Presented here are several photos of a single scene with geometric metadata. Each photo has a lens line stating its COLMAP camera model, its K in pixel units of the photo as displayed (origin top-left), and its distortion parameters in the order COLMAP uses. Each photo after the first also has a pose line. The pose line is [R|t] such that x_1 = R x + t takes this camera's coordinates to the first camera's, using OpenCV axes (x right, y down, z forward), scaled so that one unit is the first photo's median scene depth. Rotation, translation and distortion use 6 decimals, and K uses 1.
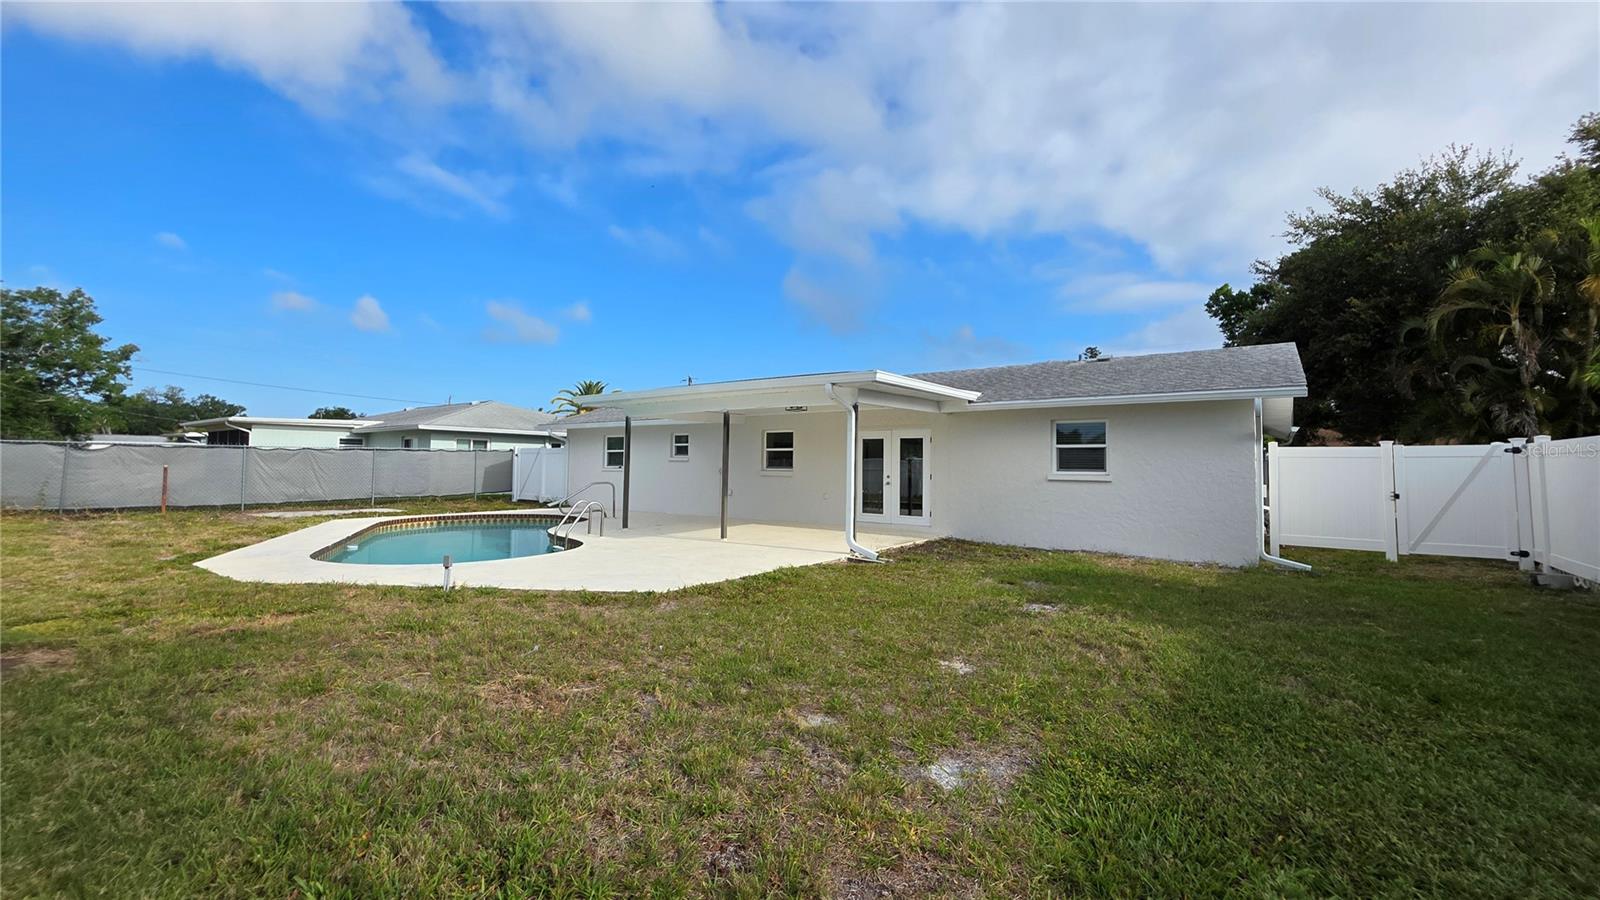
lens RADIAL K [[638.9, 0, 804.1], [0, 638.9, 436.6], [0, 0, 1]] dist [-0.000610, -0.000618]
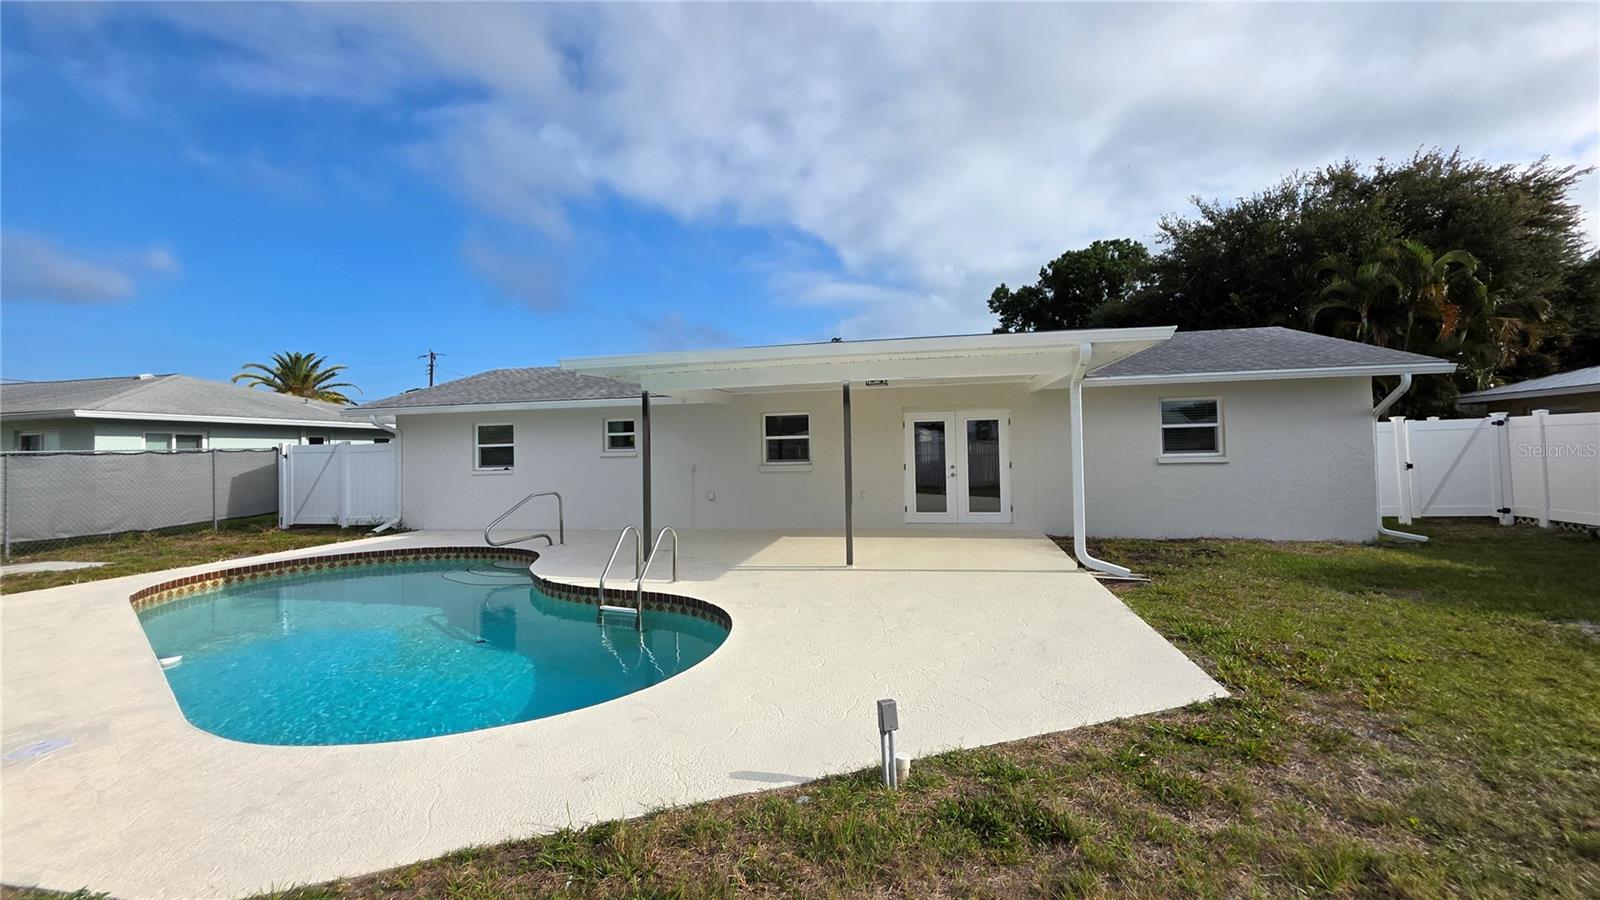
lens RADIAL K [[665.4, 0, 797.1], [0, 665.4, 437.0], [0, 0, 1]] dist [0.013319, -0.000044]
pose [[0.913379, -0.018328, 0.406697, -0.361148], [0.012524, 0.999778, 0.016929, 0.006126], [-0.406917, -0.010369, 0.913406, 0.243937]]
